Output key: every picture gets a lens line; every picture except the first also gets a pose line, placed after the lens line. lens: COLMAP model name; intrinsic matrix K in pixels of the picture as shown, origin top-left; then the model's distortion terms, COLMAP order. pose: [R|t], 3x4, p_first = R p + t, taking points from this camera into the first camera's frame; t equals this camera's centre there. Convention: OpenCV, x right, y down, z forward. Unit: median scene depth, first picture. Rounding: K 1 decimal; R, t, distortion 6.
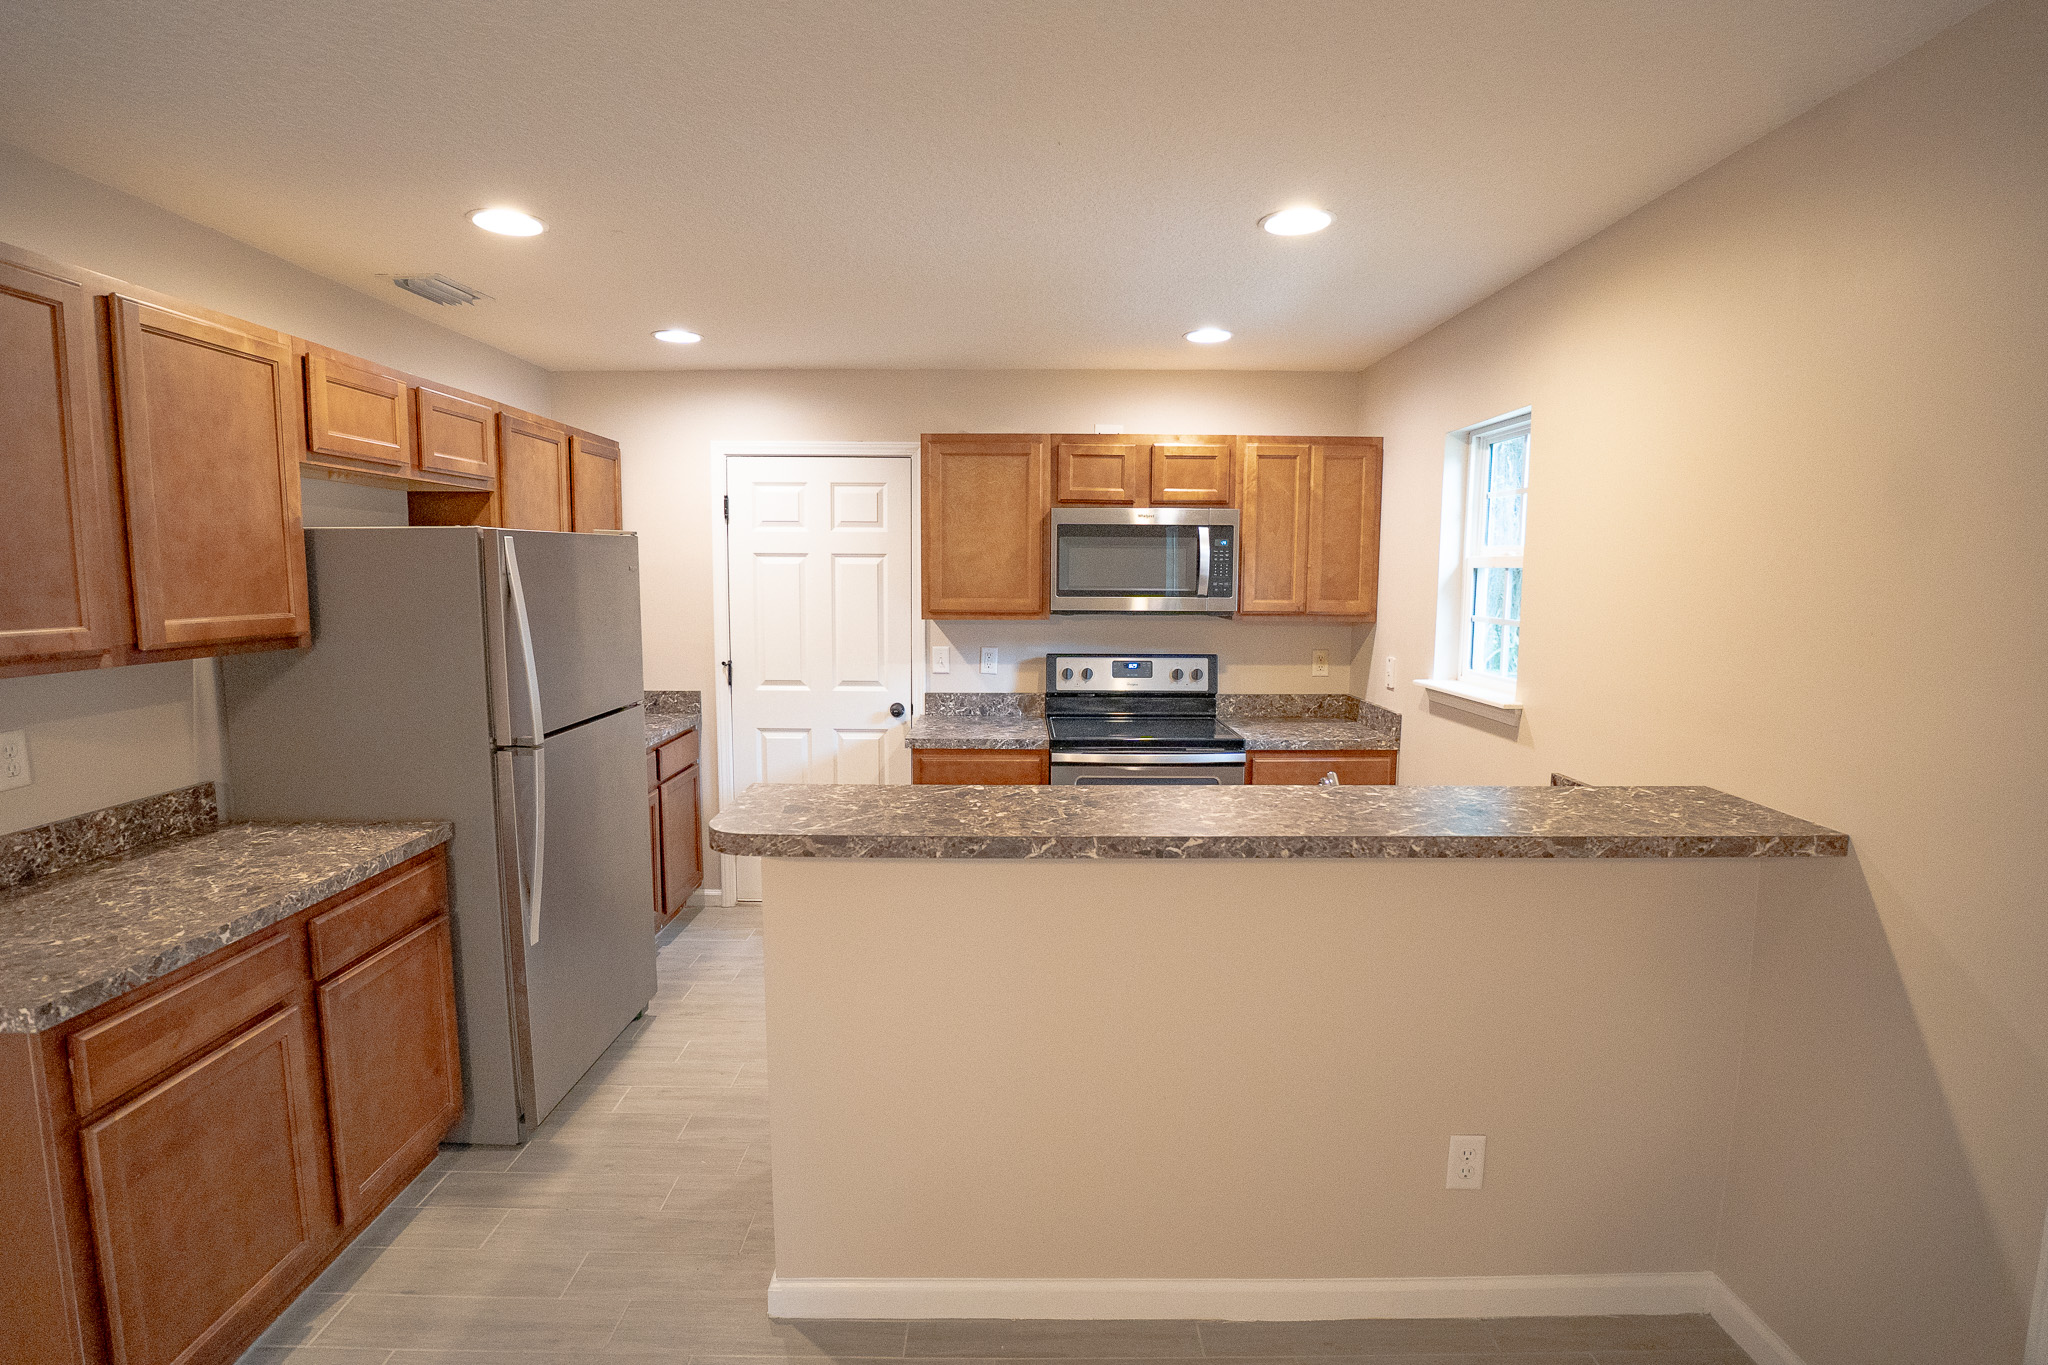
lens RADIAL K [[1002.0, 0, 1024.0], [0, 1002.0, 682.5], [0, 0, 1]] dist [-0.031007, 0.007636]
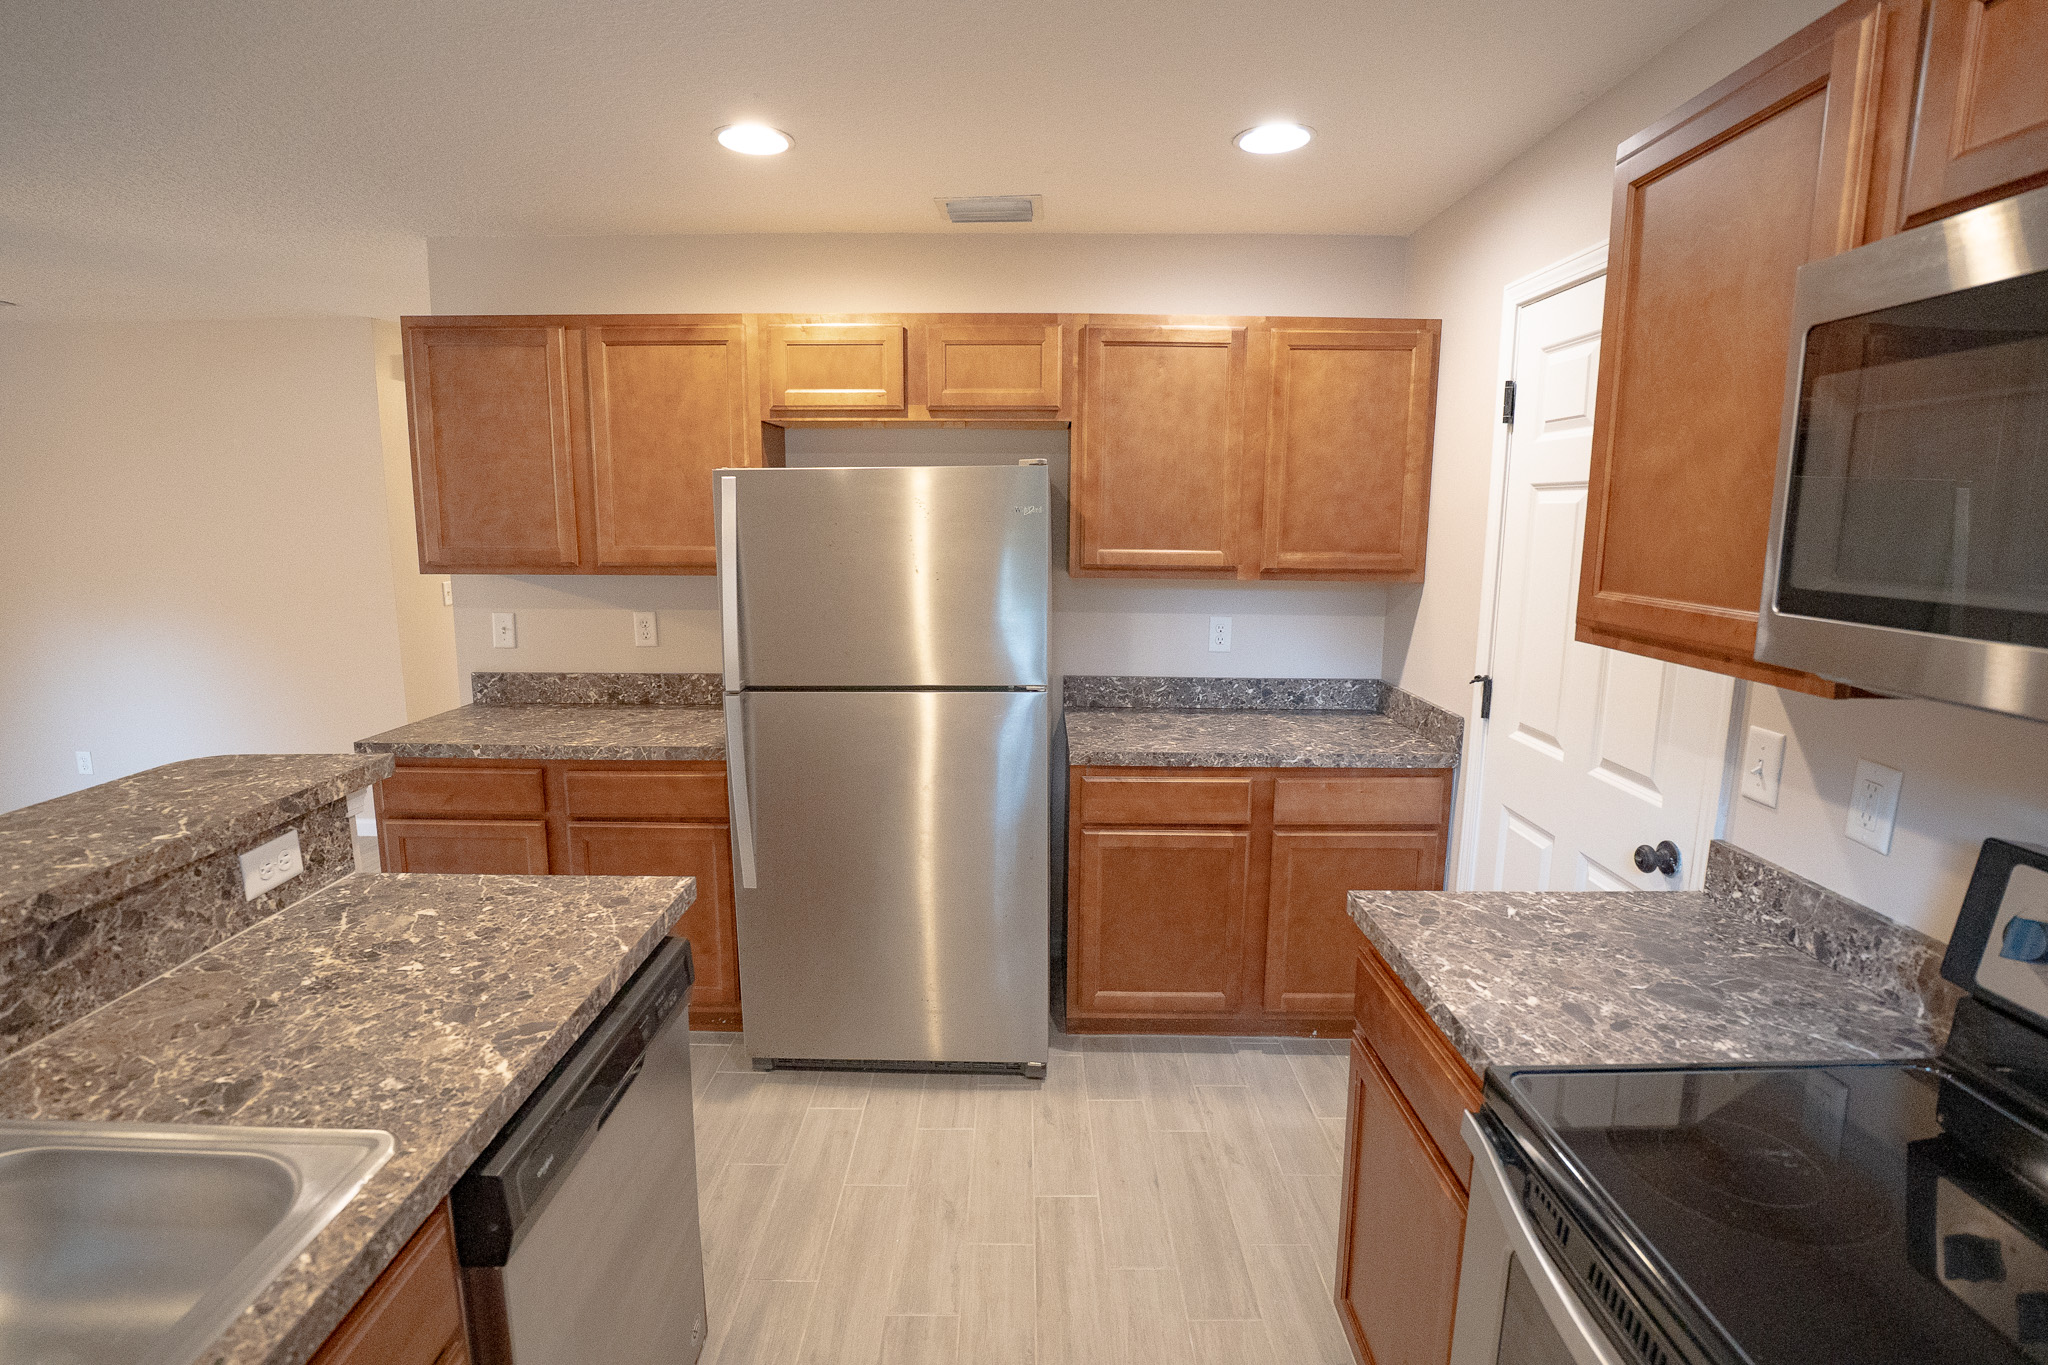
lens RADIAL K [[1002.0, 0, 1024.0], [0, 1002.0, 682.5], [0, 0, 1]] dist [-0.031007, 0.007636]
pose [[-0.018049, 0.160886, -0.986808, 0.421094], [-0.117503, 0.979788, 0.161890, -0.122828], [0.992909, 0.118875, 0.001221, 1.139964]]
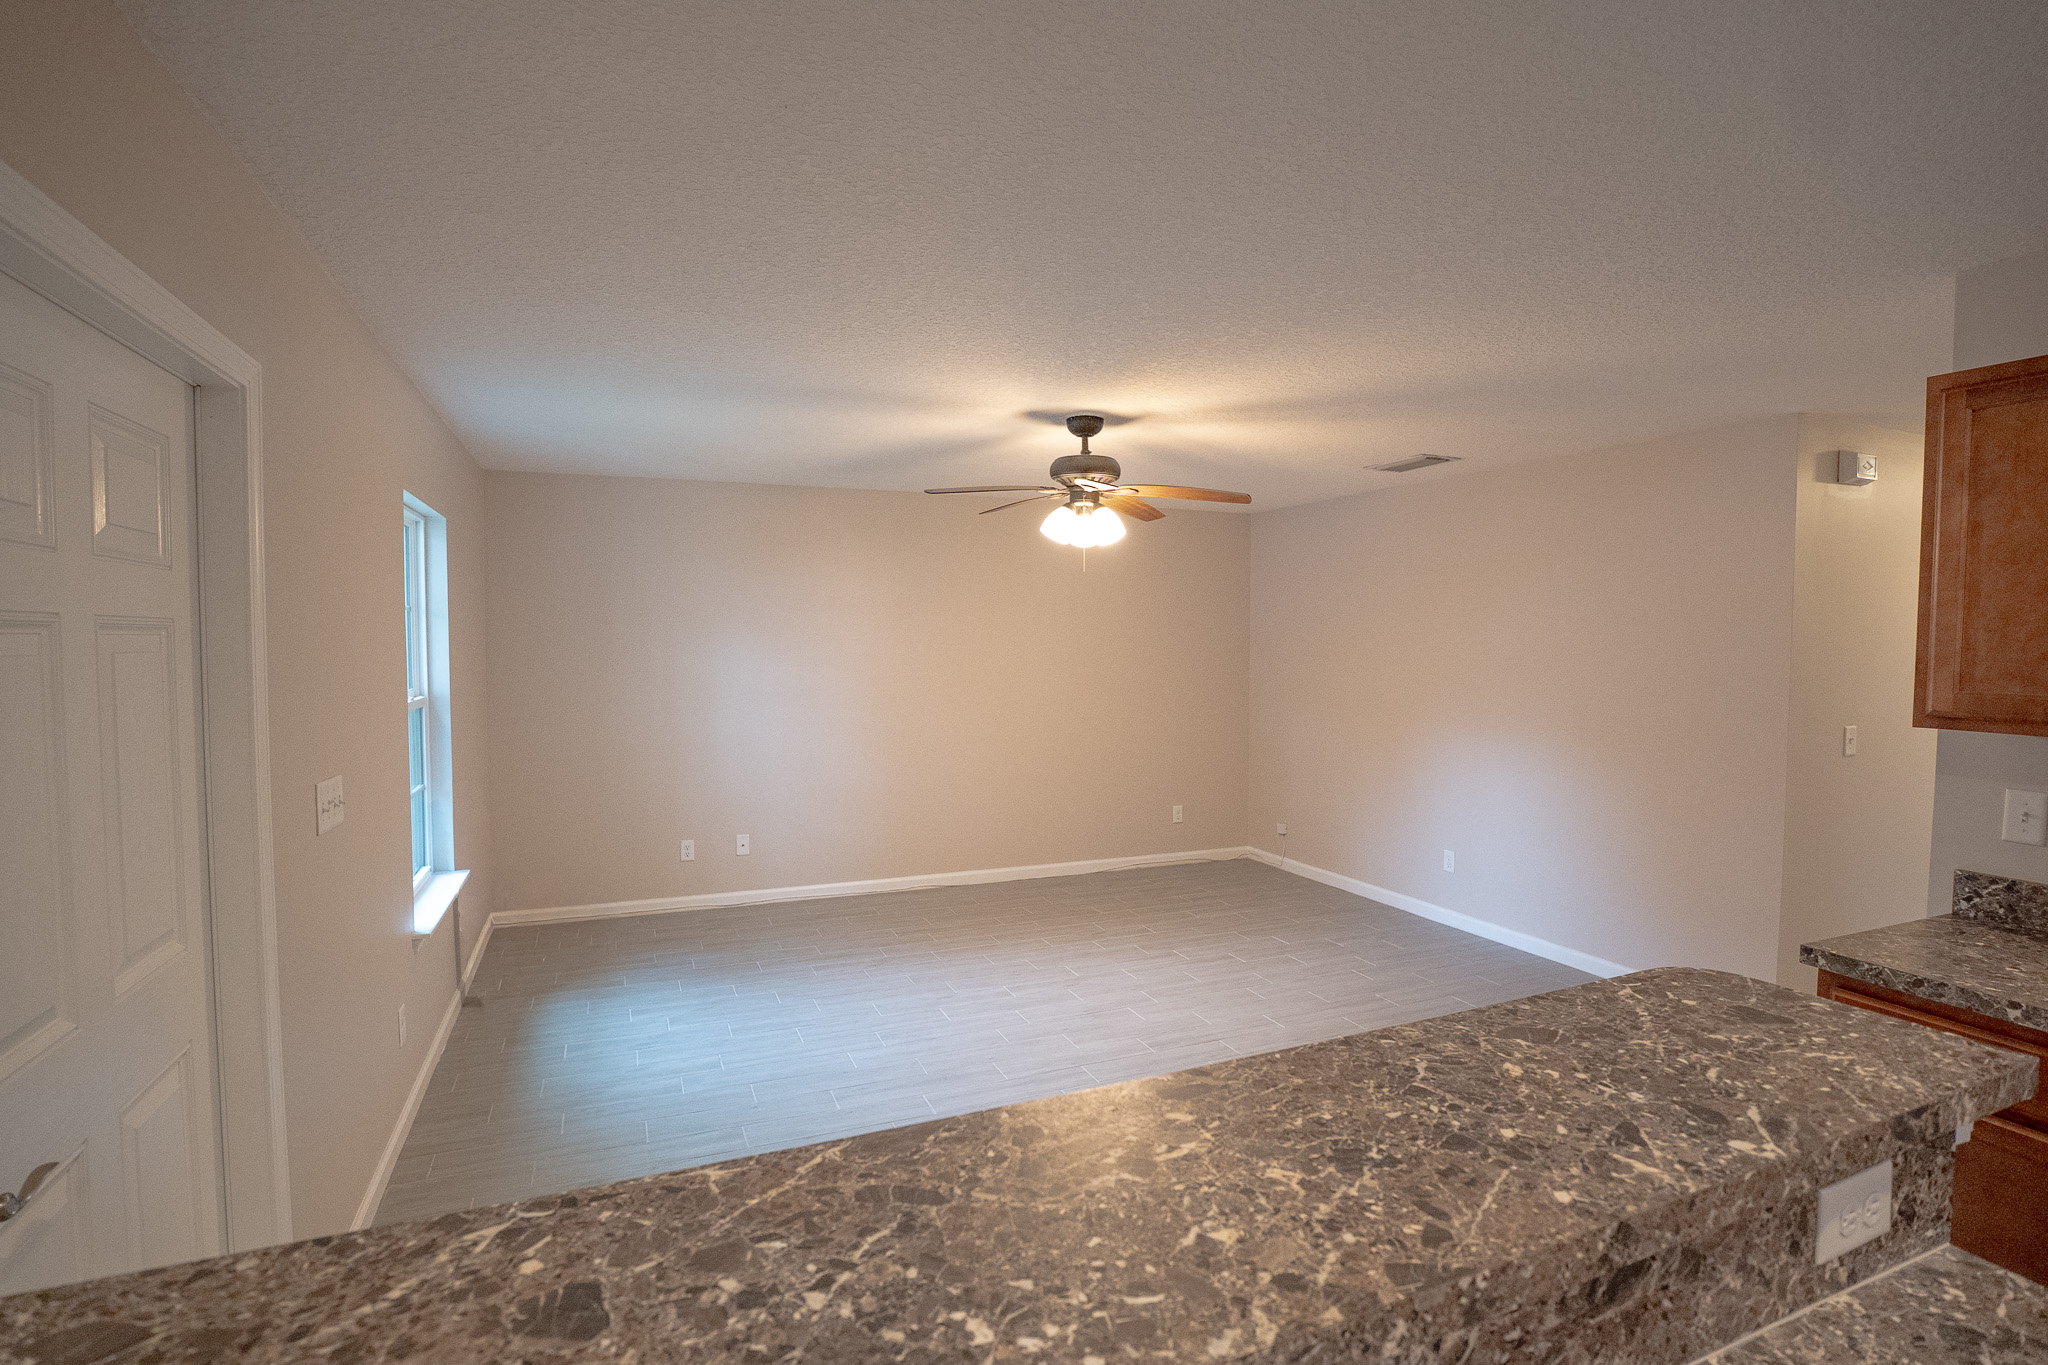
lens RADIAL K [[1002.0, 0, 1024.0], [0, 1002.0, 682.5], [0, 0, 1]] dist [-0.031007, 0.007636]
pose [[-0.918717, 0.009253, -0.394808, 0.294389], [-0.054574, 0.987159, 0.150130, -0.098888], [0.391127, 0.159474, -0.906415, 0.899553]]
